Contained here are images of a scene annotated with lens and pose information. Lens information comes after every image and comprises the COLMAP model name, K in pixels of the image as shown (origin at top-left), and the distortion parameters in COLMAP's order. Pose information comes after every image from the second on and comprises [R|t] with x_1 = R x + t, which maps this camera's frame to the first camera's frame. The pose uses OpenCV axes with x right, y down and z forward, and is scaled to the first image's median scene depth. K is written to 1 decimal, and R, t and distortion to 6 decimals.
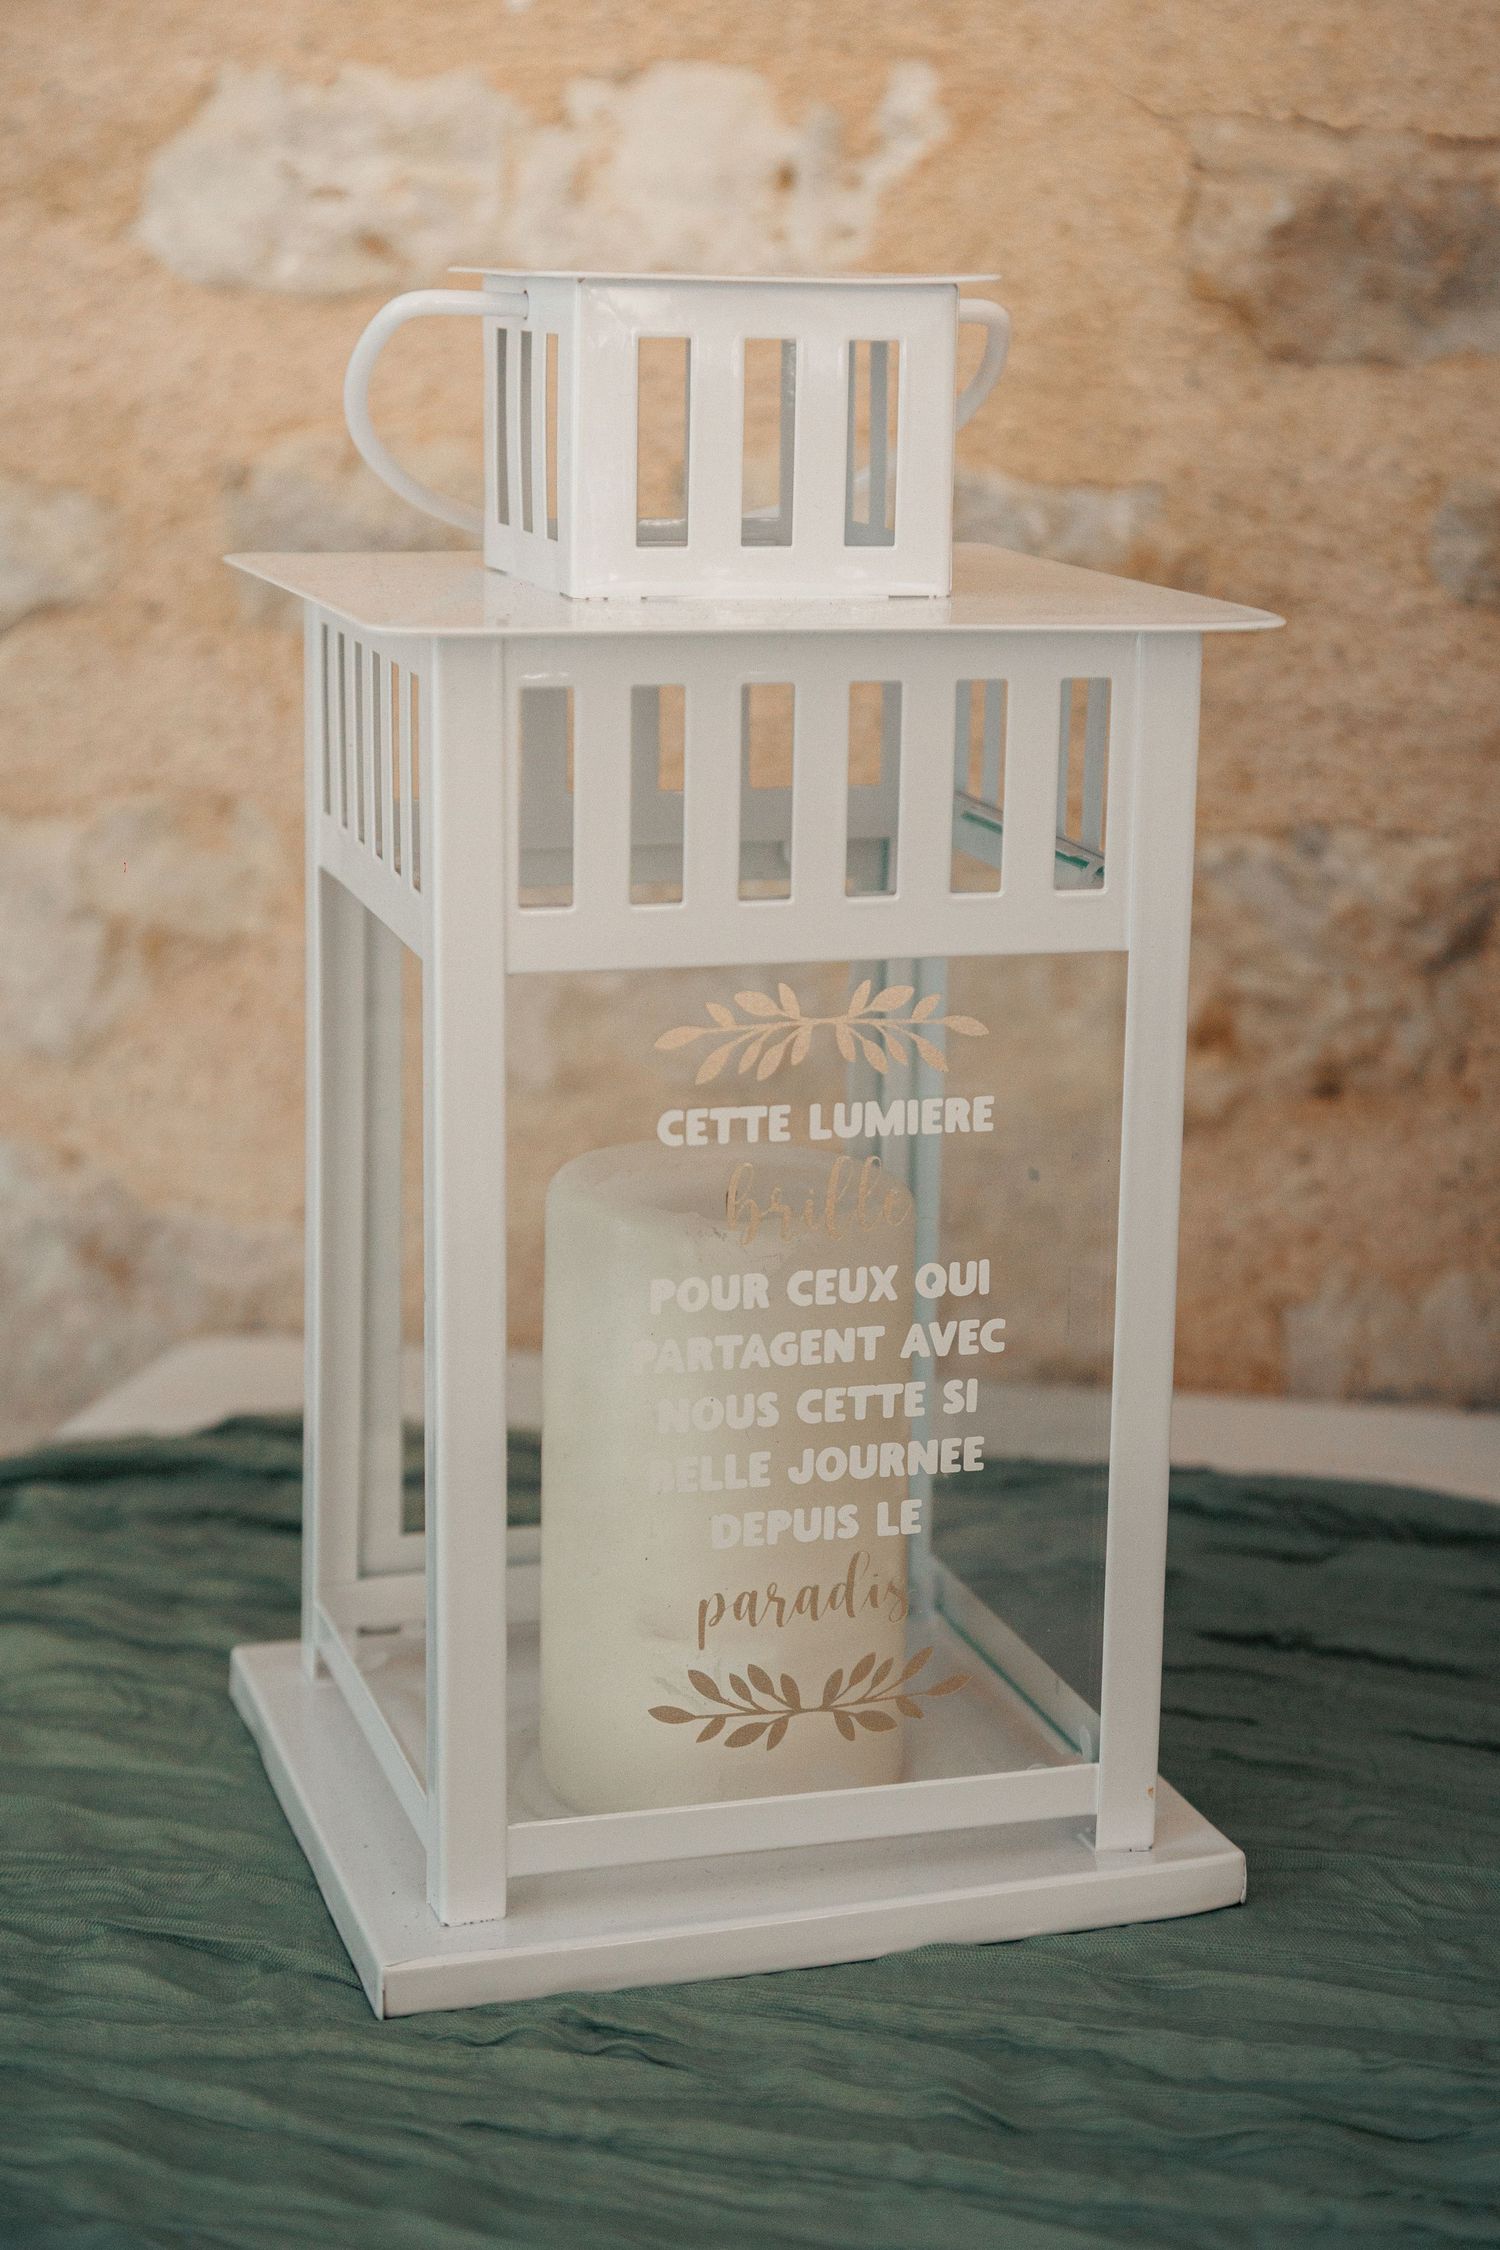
lens RADIAL K [[3835.8, 0, 758.8], [0, 3835.8, 1112.9], [0, 0, 1]] dist [0.010608, 0.000000]
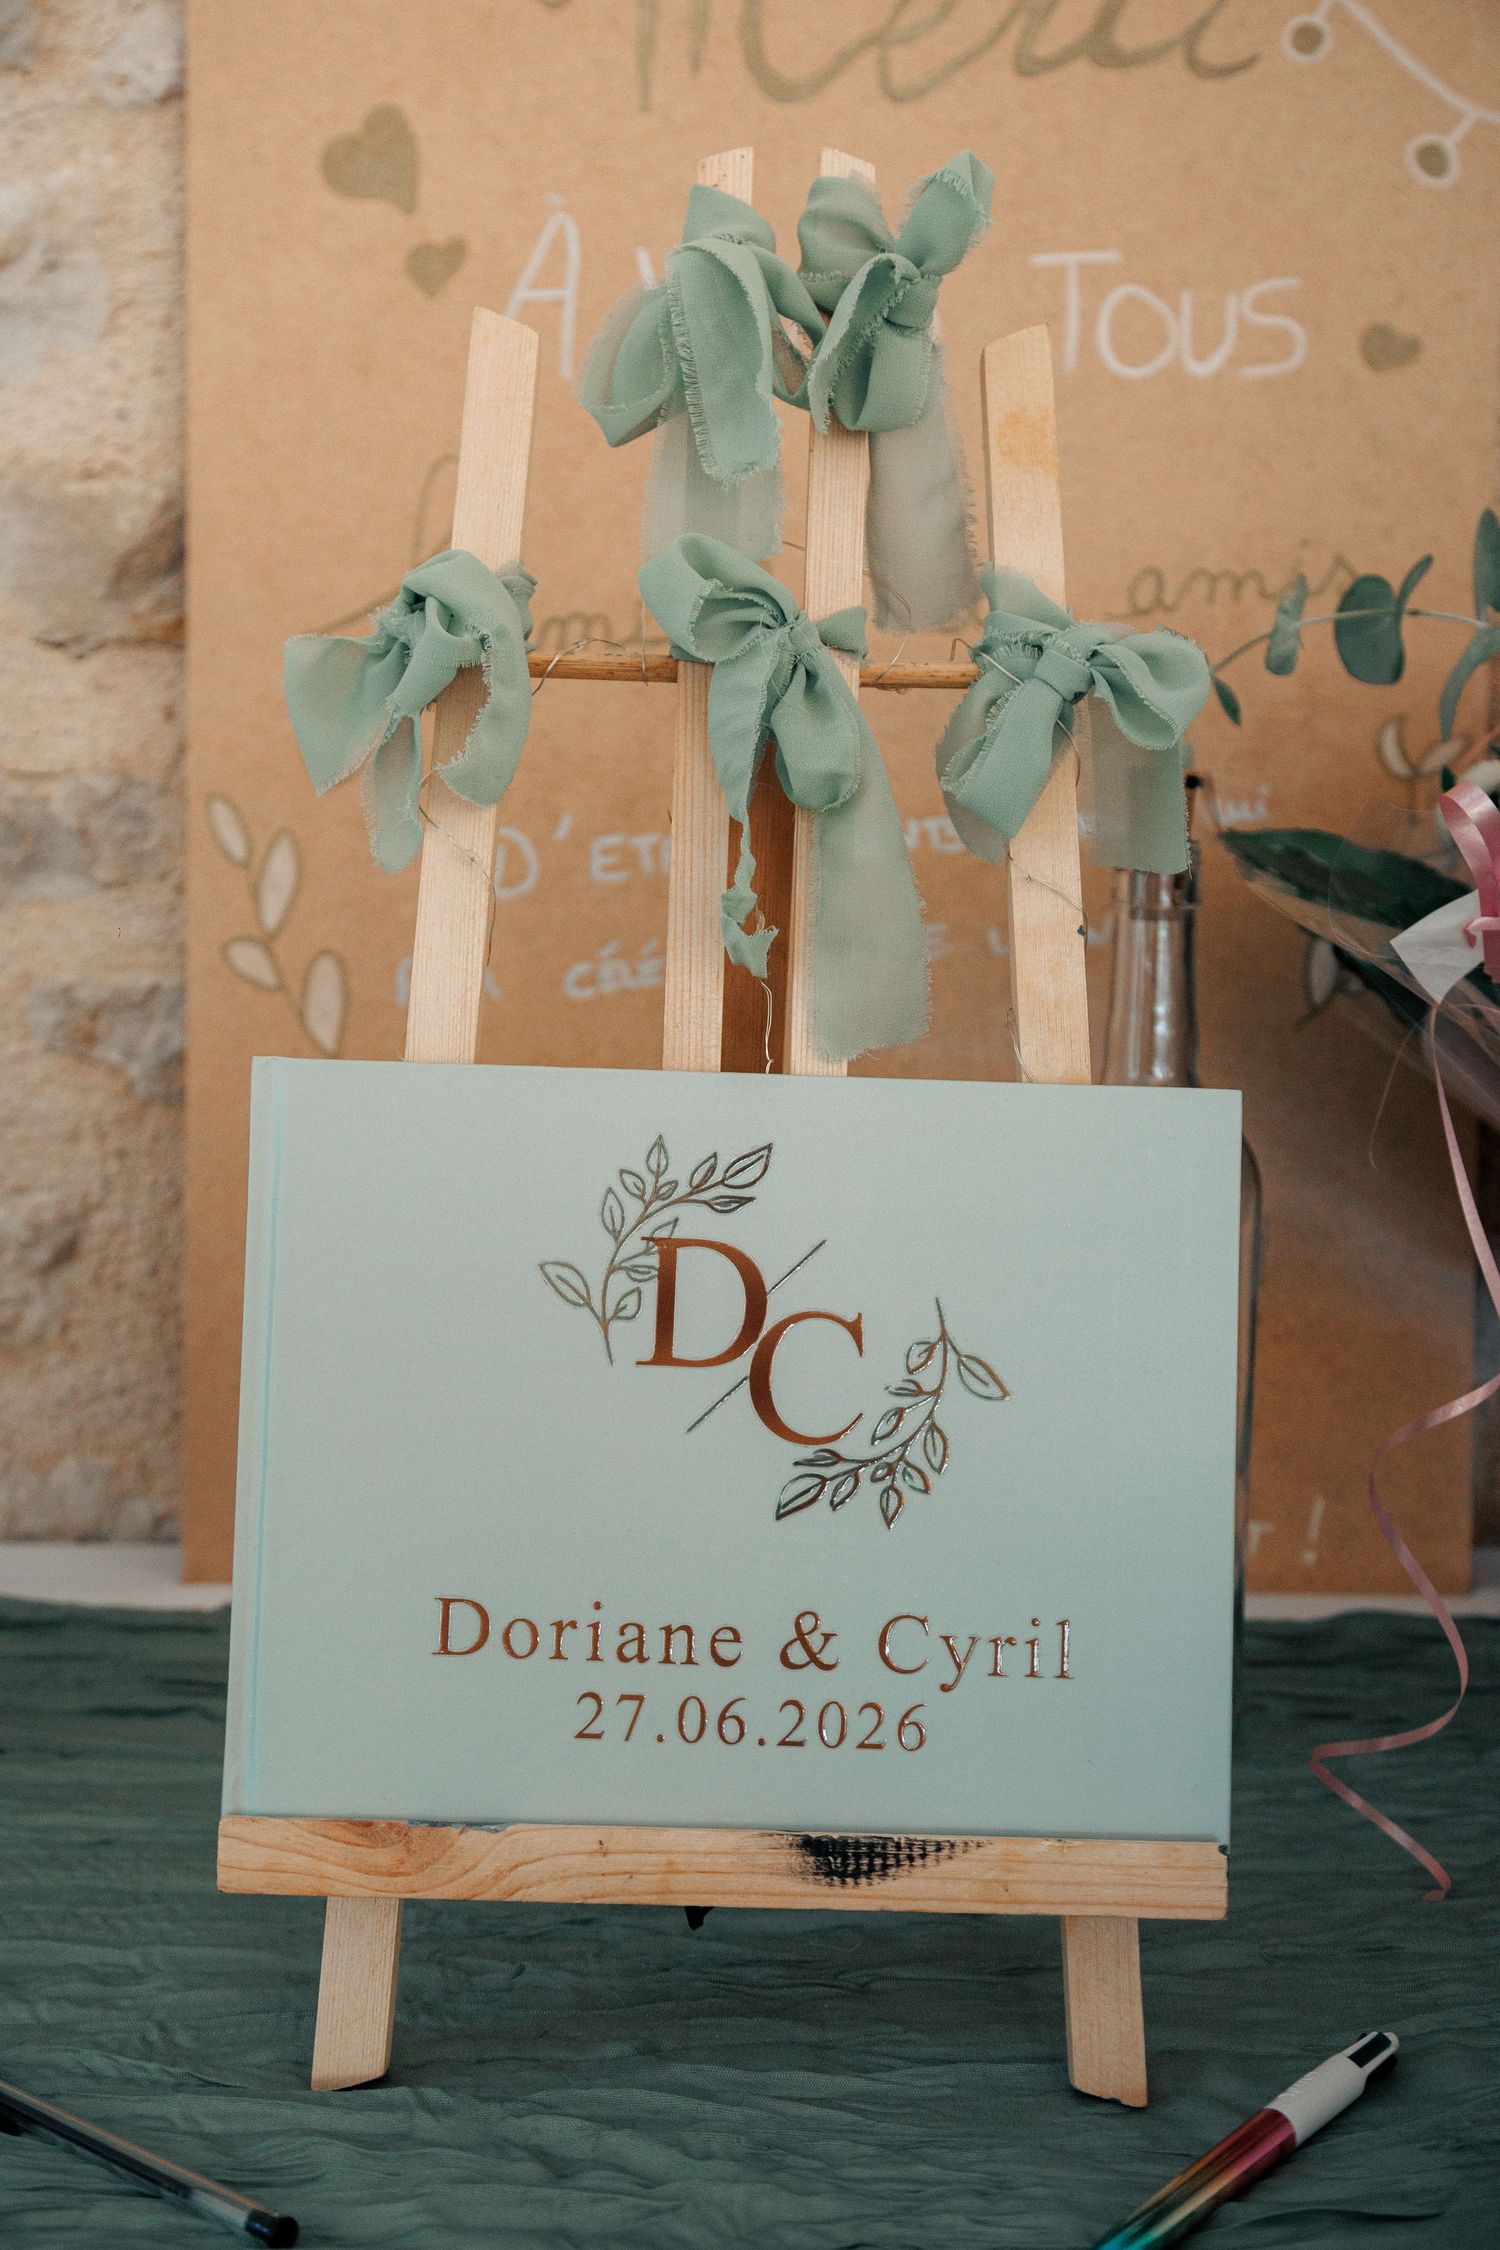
lens RADIAL K [[2737.3, 0, 748.5], [0, 2737.3, 1155.7], [0, 0, 1]] dist [-0.003494, 0.000000]
pose [[0.963583, -0.028238, 0.265914, 0.161510], [0.043034, 0.997823, -0.049980, -0.016345], [-0.263923, 0.059603, 0.962700, -0.205544]]
